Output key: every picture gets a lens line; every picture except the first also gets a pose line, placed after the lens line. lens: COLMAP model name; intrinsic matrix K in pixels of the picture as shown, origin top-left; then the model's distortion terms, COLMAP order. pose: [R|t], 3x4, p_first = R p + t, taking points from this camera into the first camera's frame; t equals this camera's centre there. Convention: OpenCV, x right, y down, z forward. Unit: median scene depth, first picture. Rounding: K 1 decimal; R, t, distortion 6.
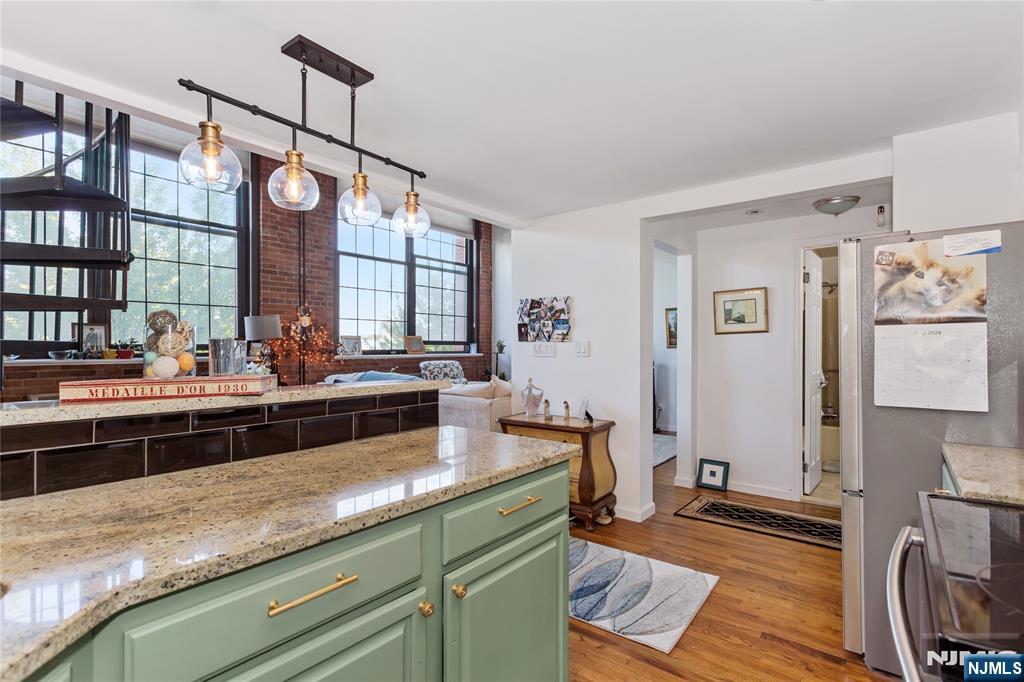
lens RADIAL K [[493.1, 0, 520.4], [0, 493.1, 355.3], [0, 0, 1]] dist [0.000304, 0.001042]
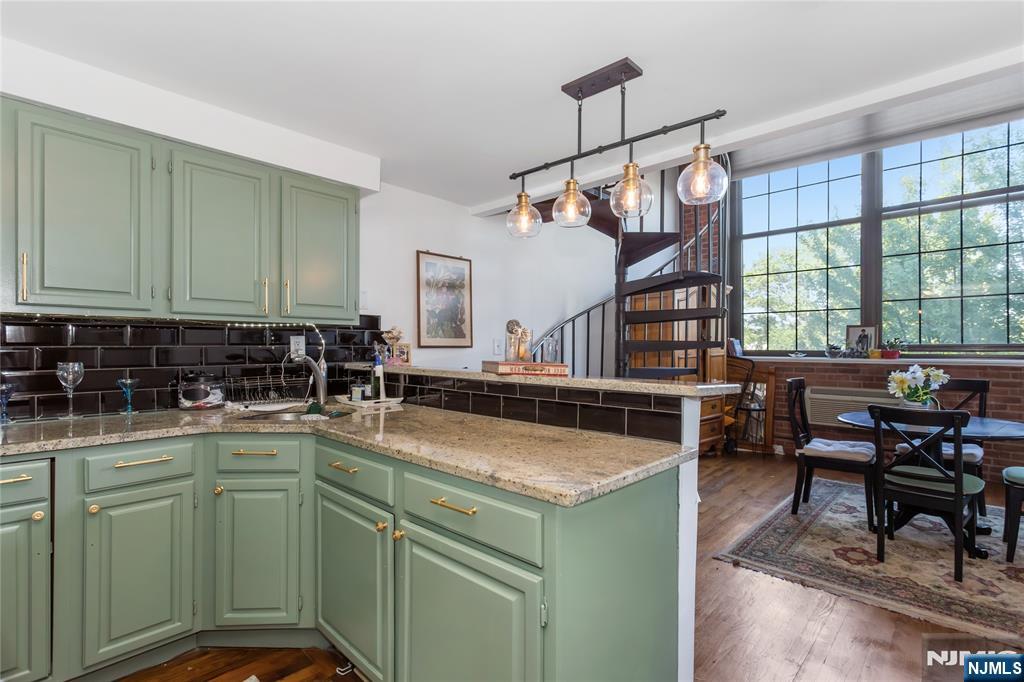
lens RADIAL K [[493.1, 0, 520.4], [0, 493.1, 355.3], [0, 0, 1]] dist [0.000304, 0.001042]
pose [[-0.087195, 0.010108, -0.996140, 0.658013], [-0.015969, 0.999806, 0.011543, 0.002455], [0.996063, 0.016914, -0.087017, 0.856702]]
